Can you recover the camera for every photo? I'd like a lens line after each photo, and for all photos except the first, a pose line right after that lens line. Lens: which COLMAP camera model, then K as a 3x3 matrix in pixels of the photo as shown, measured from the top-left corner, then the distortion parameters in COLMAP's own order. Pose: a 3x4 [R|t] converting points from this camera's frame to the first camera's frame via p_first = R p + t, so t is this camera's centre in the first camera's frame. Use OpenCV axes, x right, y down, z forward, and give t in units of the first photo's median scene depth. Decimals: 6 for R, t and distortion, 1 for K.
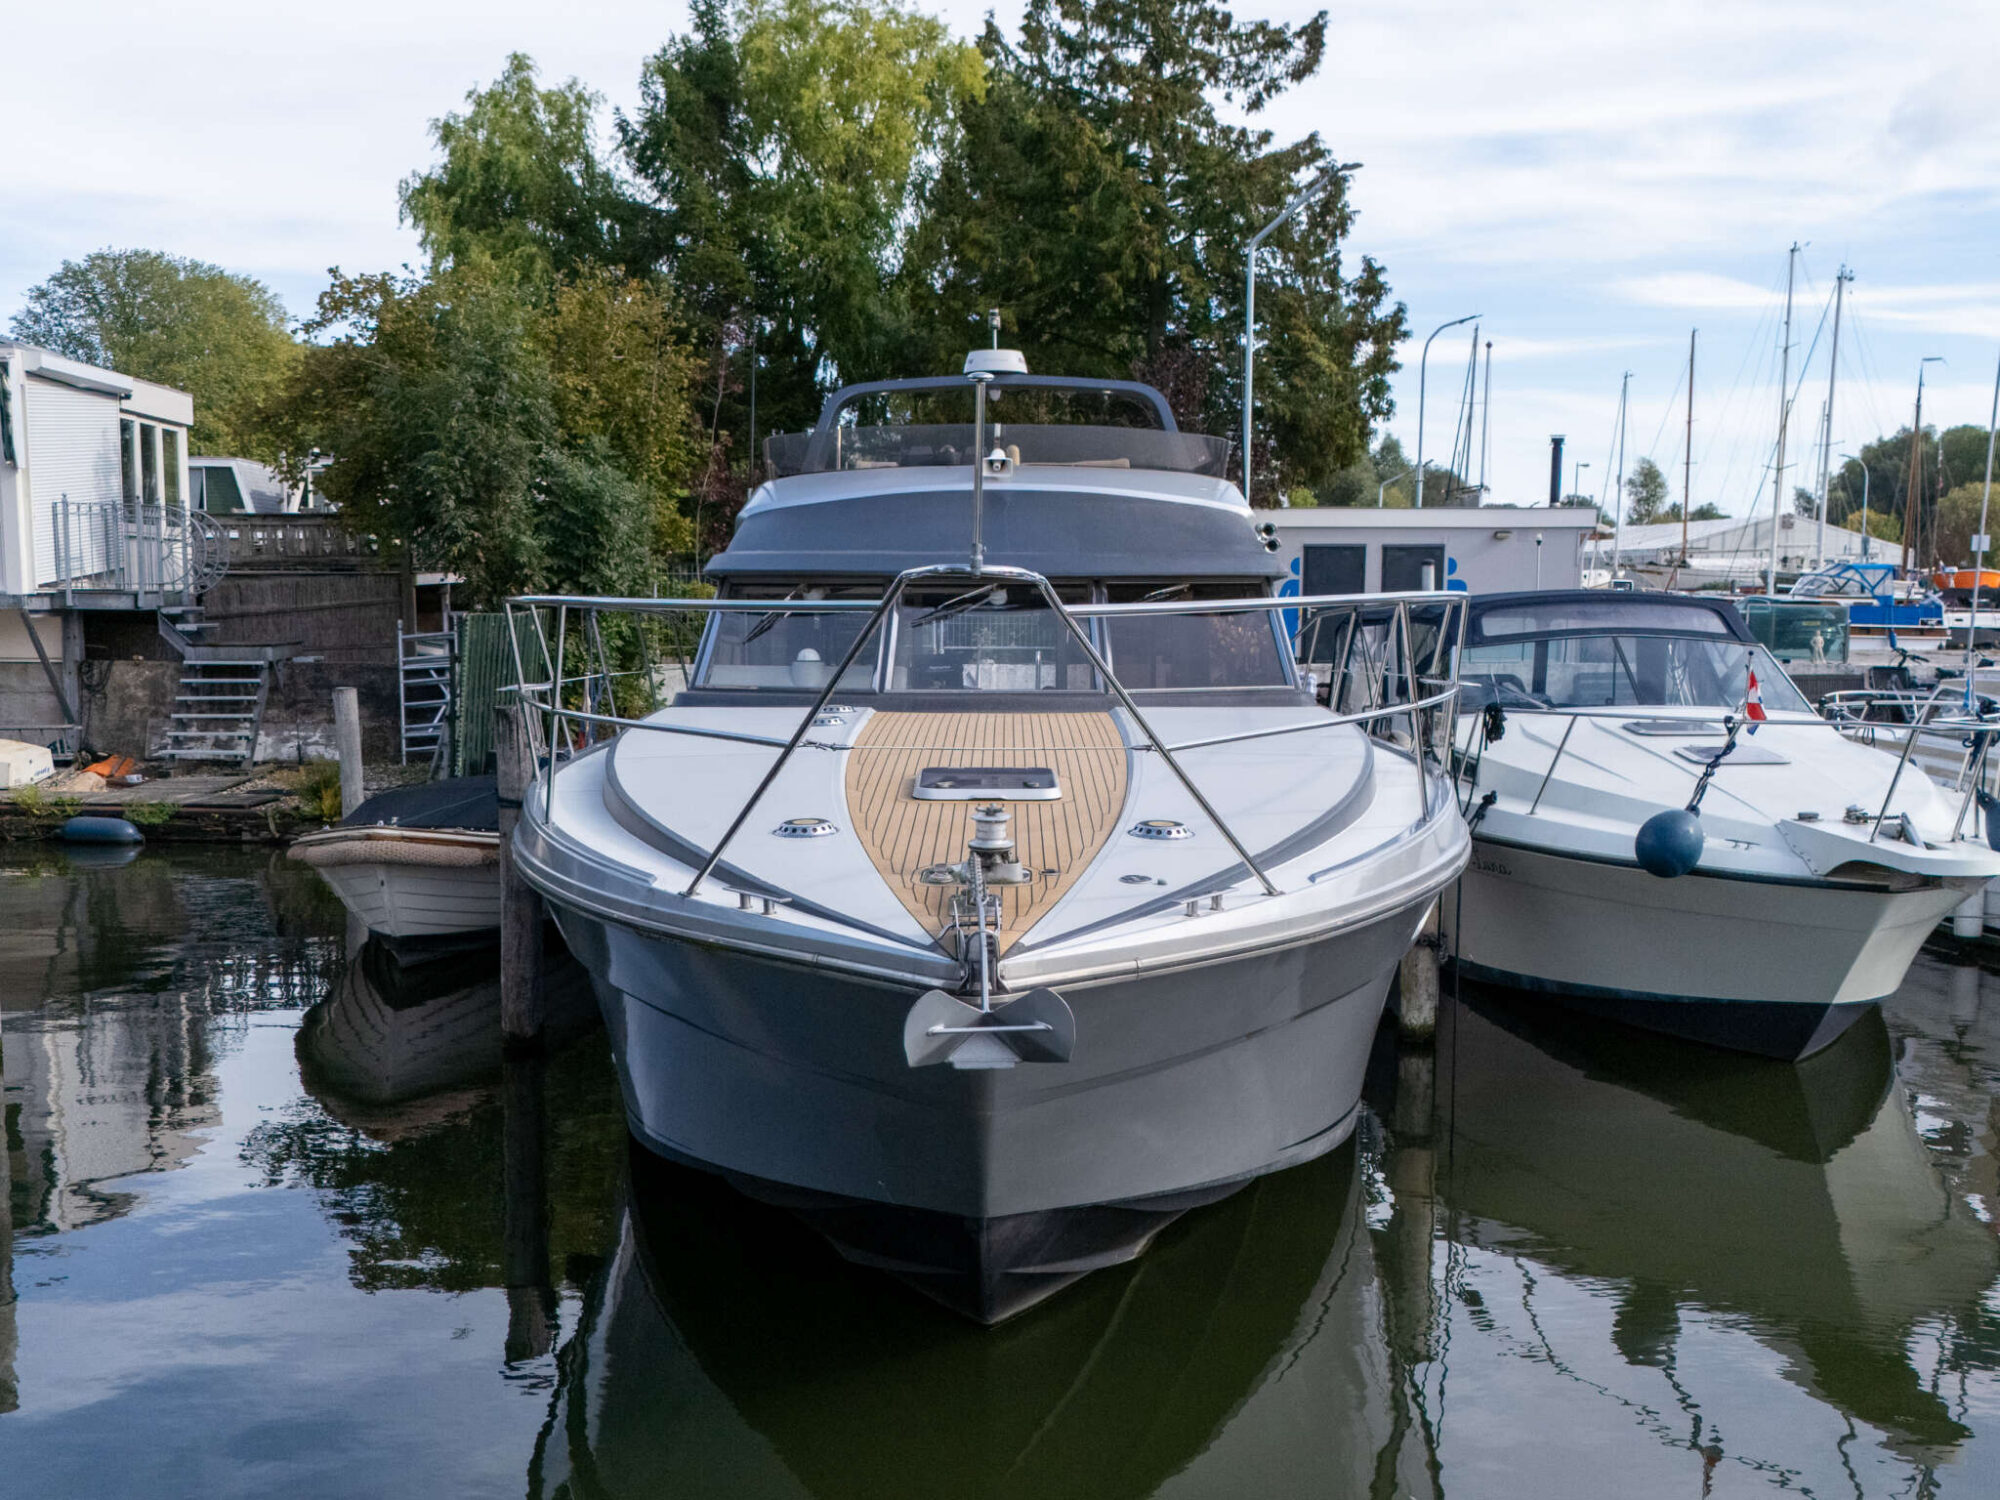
lens RADIAL K [[2131.3, 0, 961.0], [0, 2131.3, 862.6], [0, 0, 1]] dist [0.136804, -0.354075]
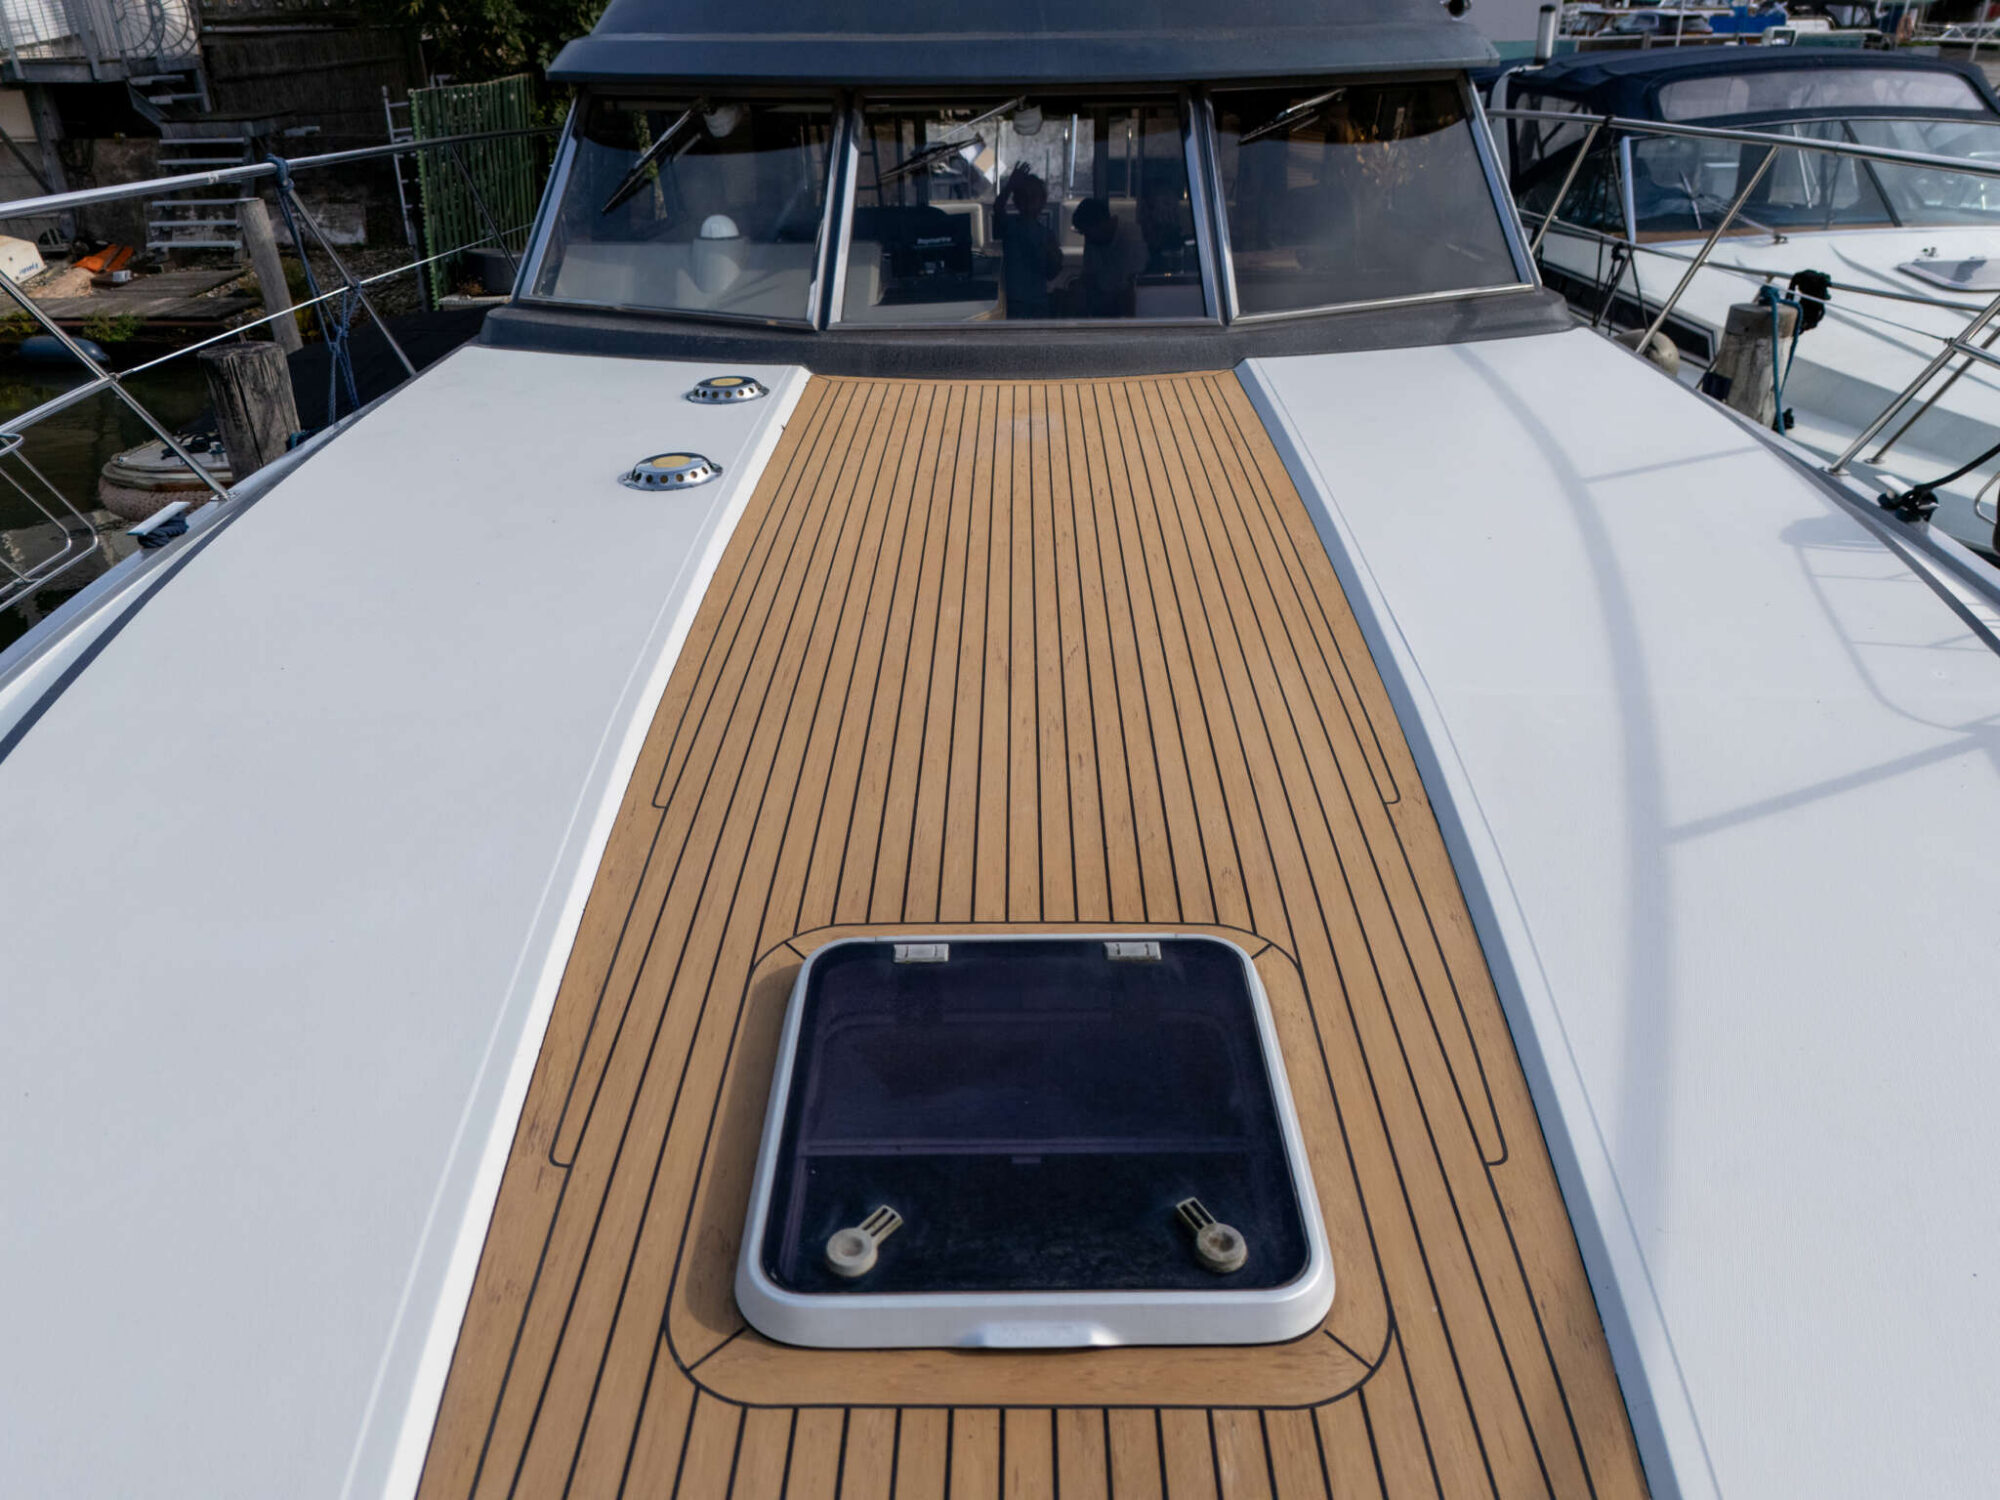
lens RADIAL K [[1494.0, 0, 995.1], [0, 1494.0, 771.6], [0, 0, 1]] dist [0.068683, -0.056348]
pose [[0.999762, -0.021833, 0.000136, 0.002517], [0.020548, 0.943020, 0.332102, -0.045247], [-0.007379, -0.332020, 0.943243, 0.264686]]
